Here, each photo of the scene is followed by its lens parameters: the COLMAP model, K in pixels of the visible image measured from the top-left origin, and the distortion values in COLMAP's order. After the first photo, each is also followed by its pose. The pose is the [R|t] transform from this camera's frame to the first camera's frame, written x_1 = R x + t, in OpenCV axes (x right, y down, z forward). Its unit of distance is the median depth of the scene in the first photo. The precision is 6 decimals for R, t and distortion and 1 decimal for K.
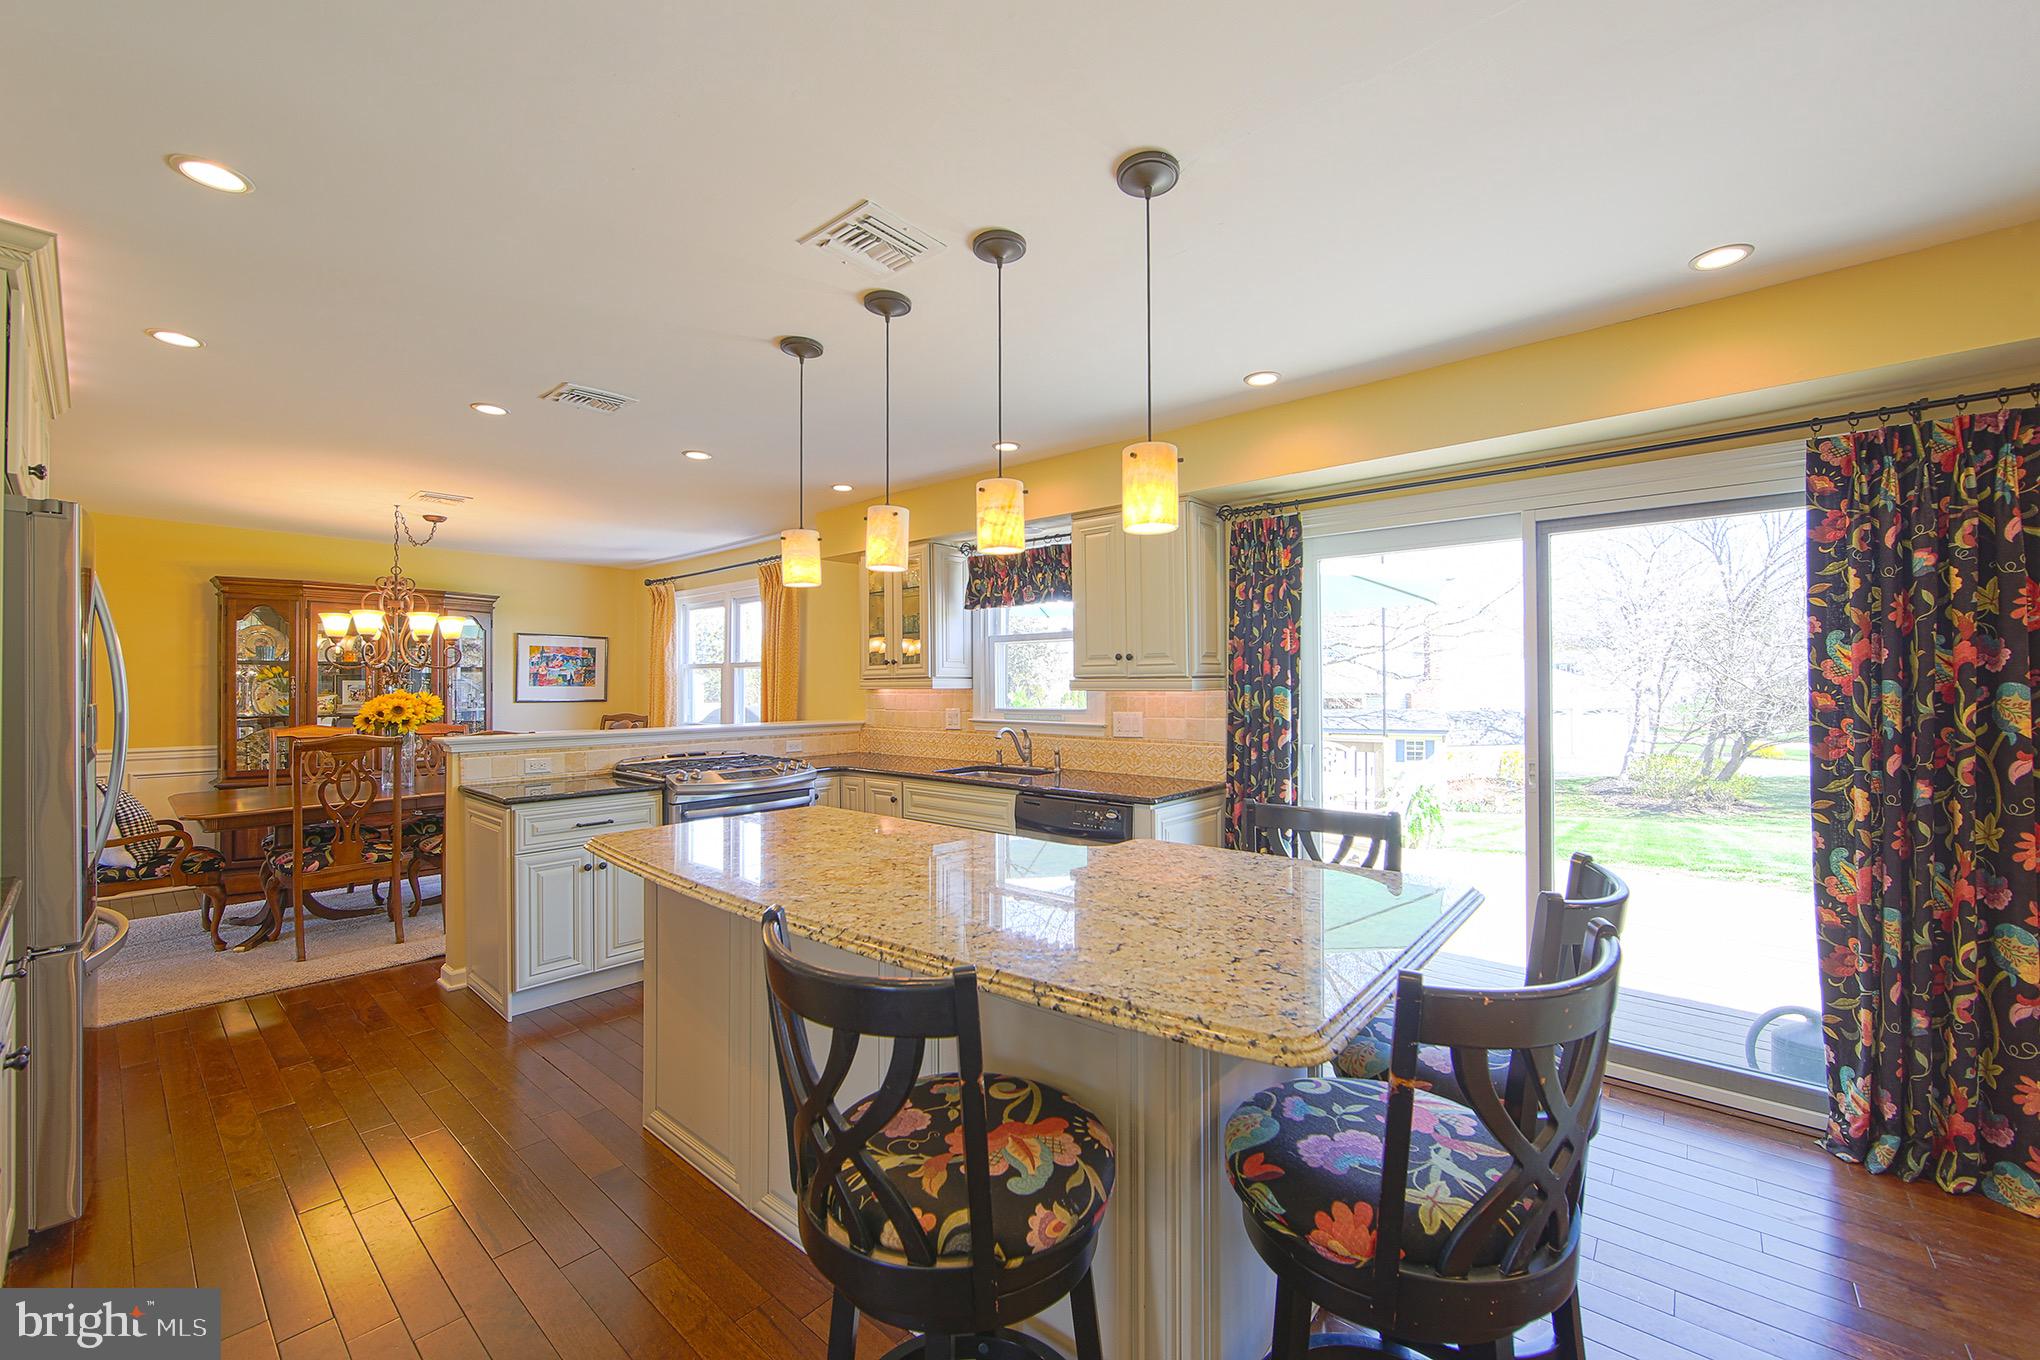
lens RADIAL K [[799.6, 0, 1019.2], [0, 799.6, 676.0], [0, 0, 1]] dist [-0.009449, 0.000043]
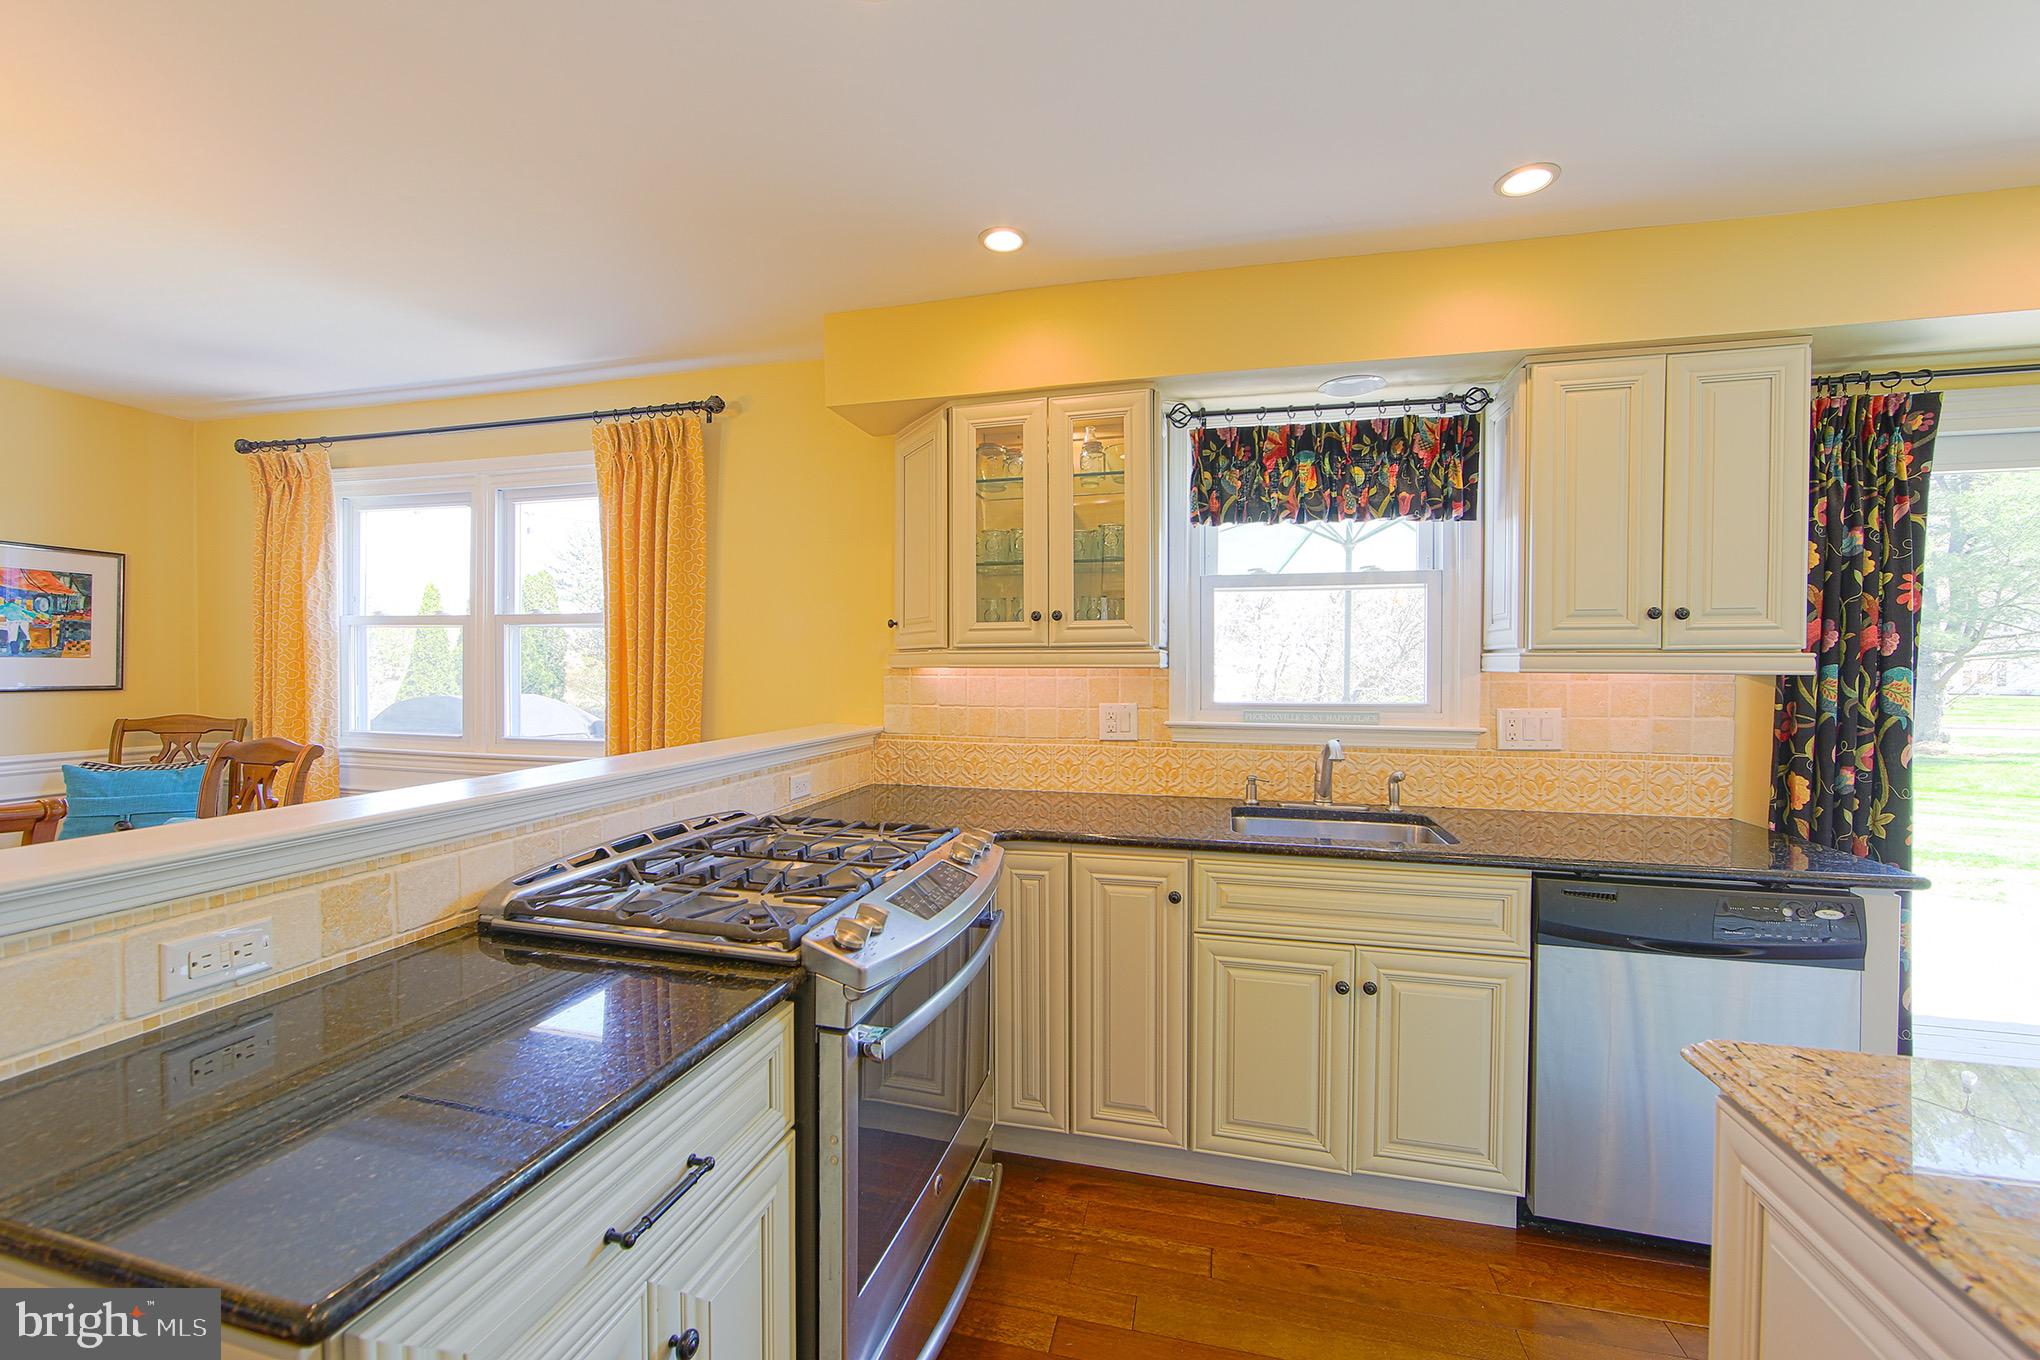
lens RADIAL K [[799.6, 0, 1020.3], [0, 799.6, 673.8], [0, 0, 1]] dist [-0.009449, 0.000043]
pose [[0.892043, 0.002812, 0.451941, -0.462763], [-0.012504, 0.999751, 0.018461, 0.012591], [-0.451777, -0.022120, 0.891857, 0.622691]]
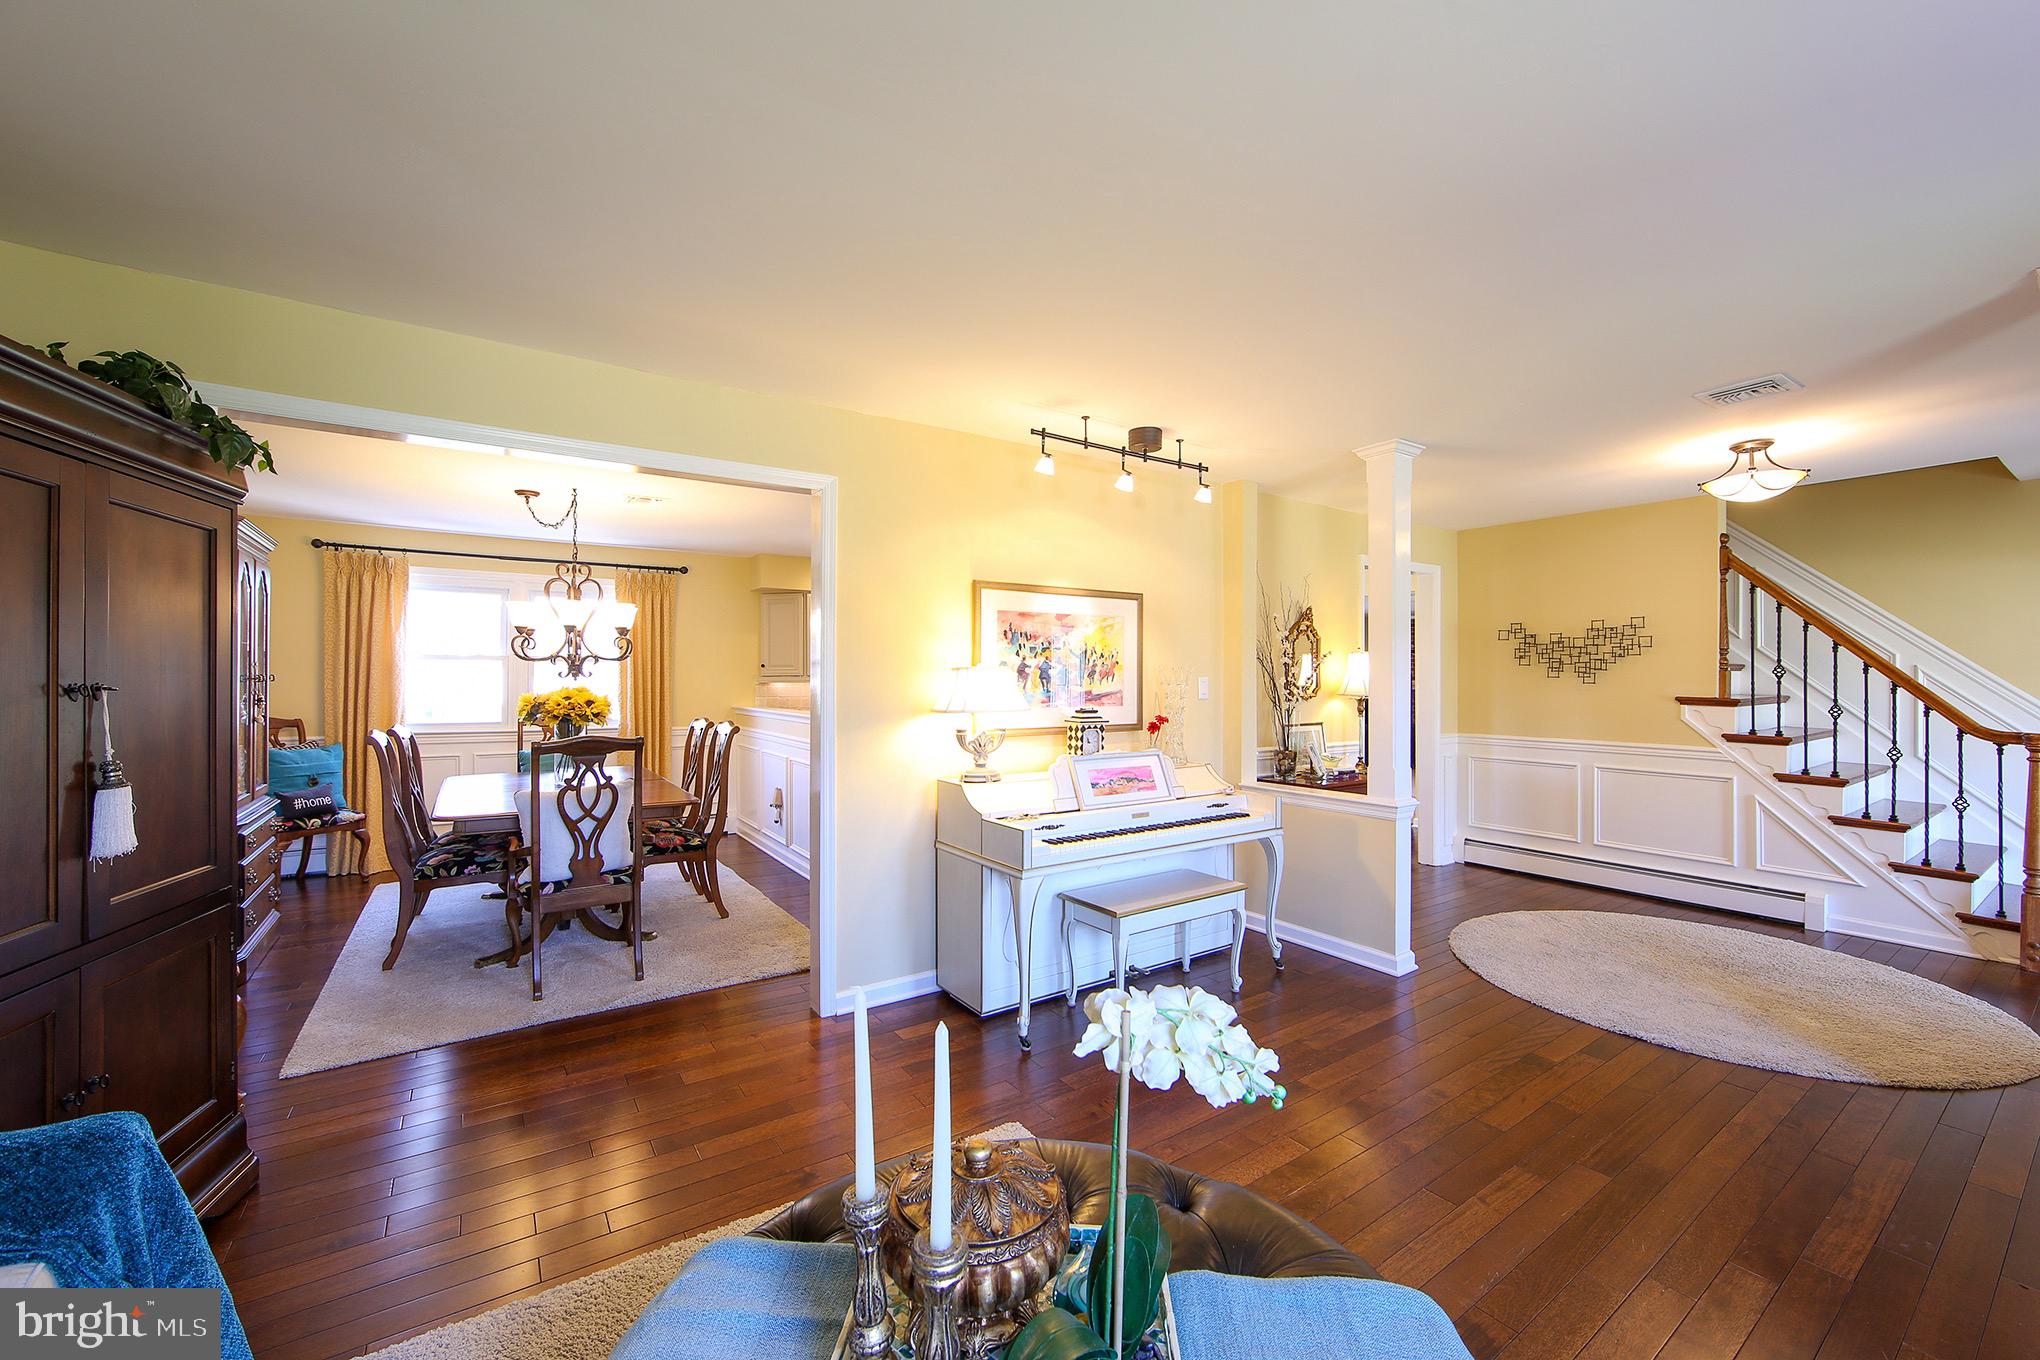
lens RADIAL K [[799.6, 0, 1028.6], [0, 799.6, 681.2], [0, 0, 1]] dist [-0.009449, 0.000043]
pose [[0.254698, 0.008959, 0.966979, -1.823657], [-0.006425, 0.999951, -0.007572, 0.027768], [-0.966999, -0.004284, 0.254743, 0.265544]]
